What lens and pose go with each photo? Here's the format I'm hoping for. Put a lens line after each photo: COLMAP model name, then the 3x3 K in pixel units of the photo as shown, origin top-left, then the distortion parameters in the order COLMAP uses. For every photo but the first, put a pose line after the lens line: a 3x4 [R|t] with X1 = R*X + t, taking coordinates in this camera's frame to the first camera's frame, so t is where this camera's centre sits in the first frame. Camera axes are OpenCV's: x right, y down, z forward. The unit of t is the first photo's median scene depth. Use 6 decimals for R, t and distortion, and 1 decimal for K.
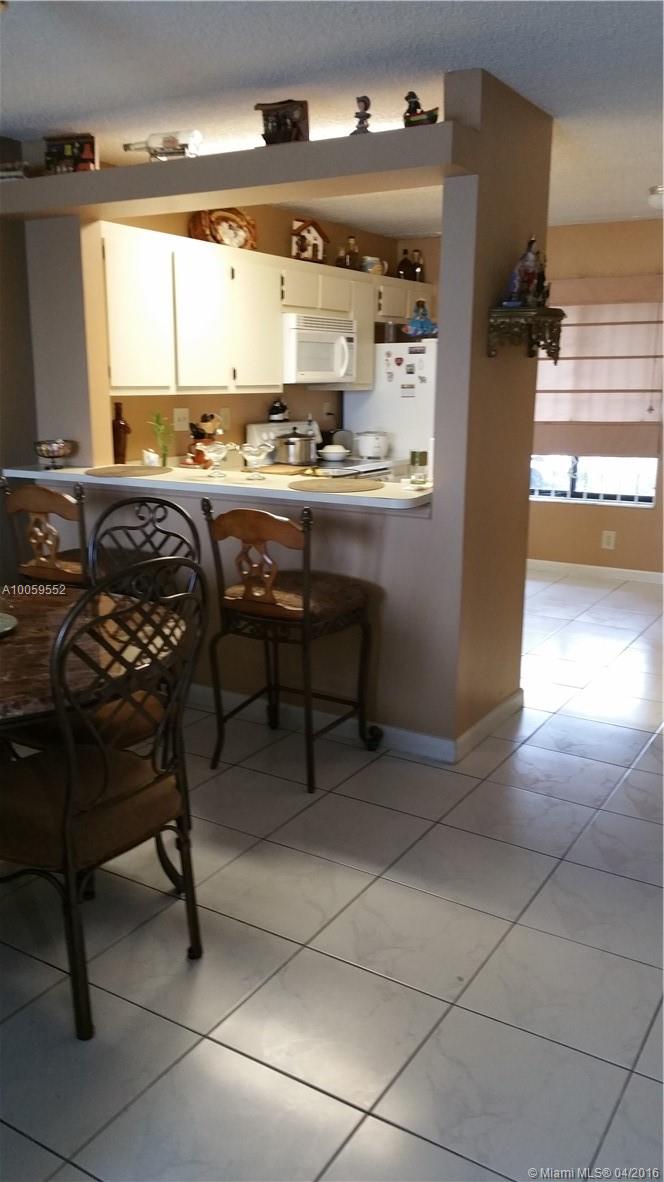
lens RADIAL K [[961.4, 0, 306.3], [0, 961.4, 573.2], [0, 0, 1]] dist [0.093519, -0.153610]
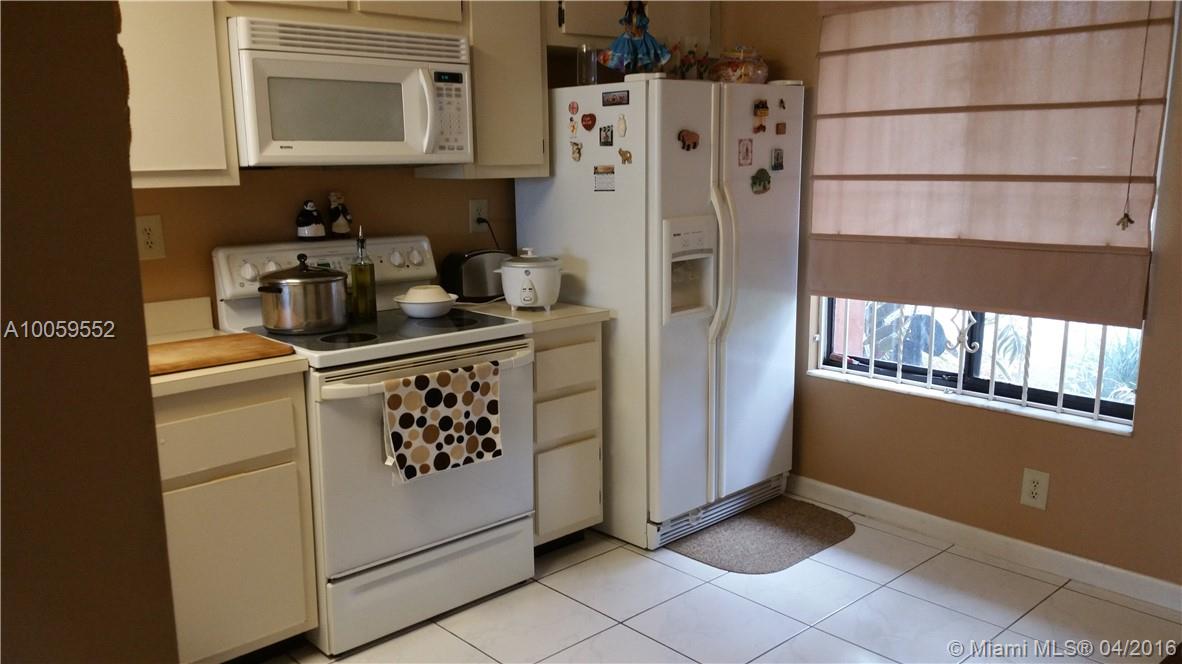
lens RADIAL K [[961.4, 0, 593.3], [0, 961.4, 351.5], [0, 0, 1]] dist [0.093519, -0.153610]
pose [[0.965383, 0.042685, -0.257318, 0.317206], [-0.041938, 0.999085, 0.008393, -0.137373], [0.257441, 0.002689, 0.966290, 0.682960]]
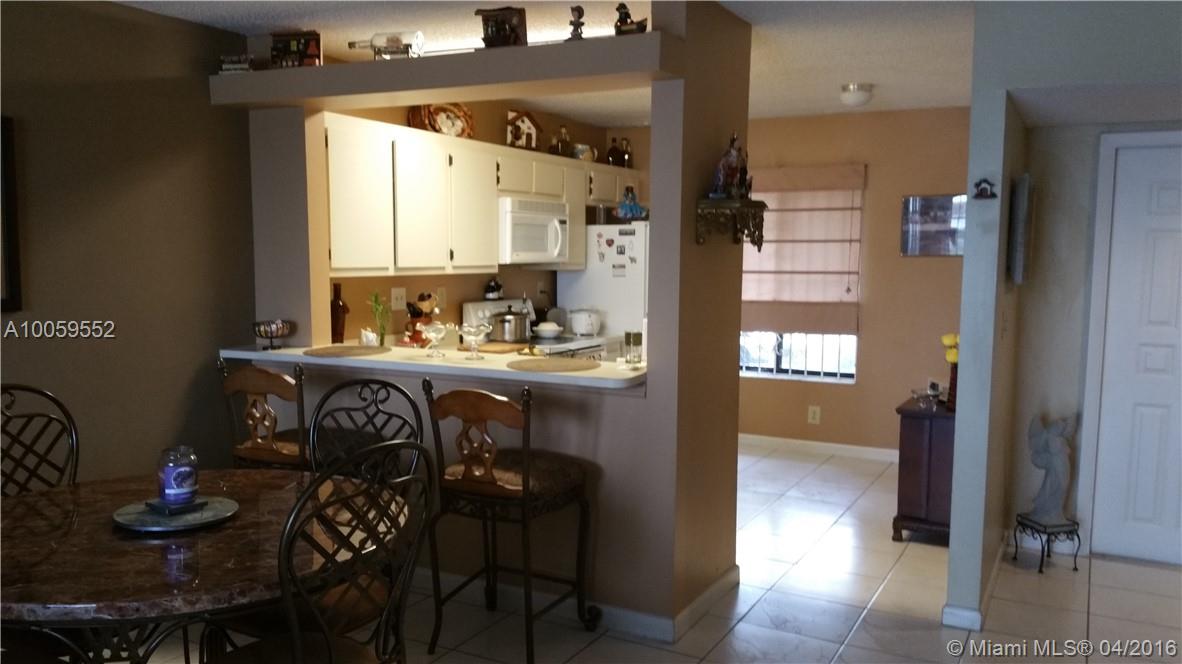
lens RADIAL K [[961.4, 0, 578.1], [0, 961.4, 341.3], [0, 0, 1]] dist [0.093519, -0.153610]
pose [[0.997911, -0.000364, 0.064606, -0.006707], [0.007331, 0.994164, -0.107634, -0.004034], [-0.064190, 0.107883, 0.992089, -0.016413]]
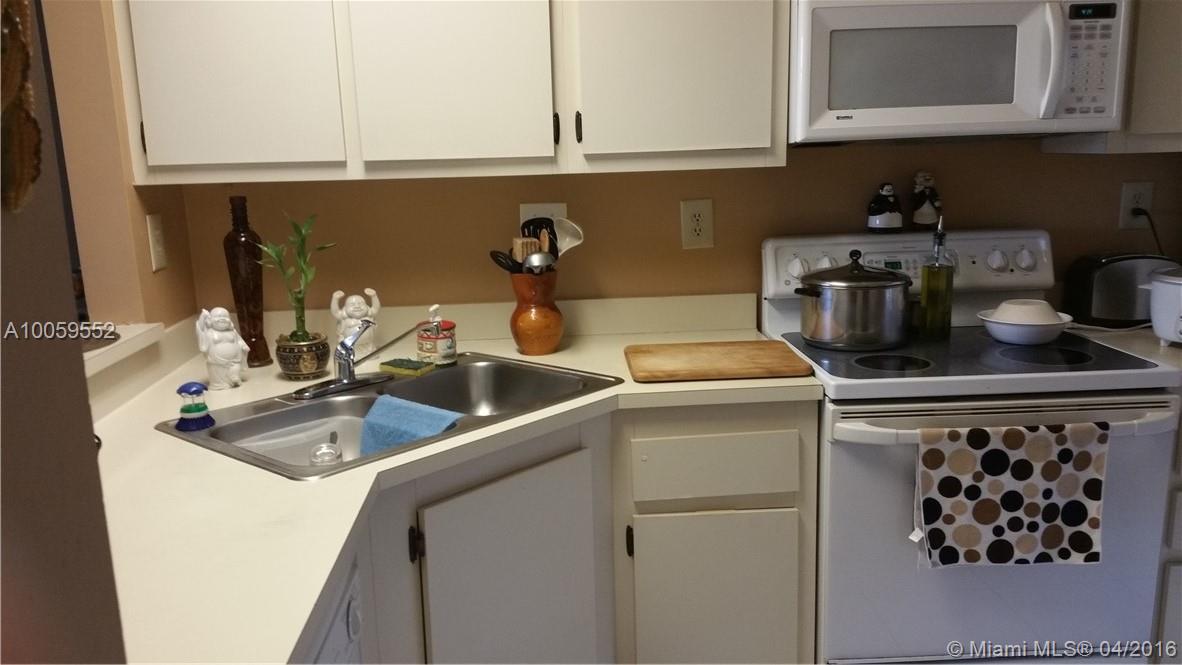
lens RADIAL K [[961.4, 0, 582.4], [0, 961.4, 331.8], [0, 0, 1]] dist [0.093519, -0.153610]
pose [[0.569416, 0.138346, -0.810324, 0.305793], [-0.134389, 0.988141, 0.074270, -0.162471], [0.810990, 0.066608, 0.581256, 0.827397]]
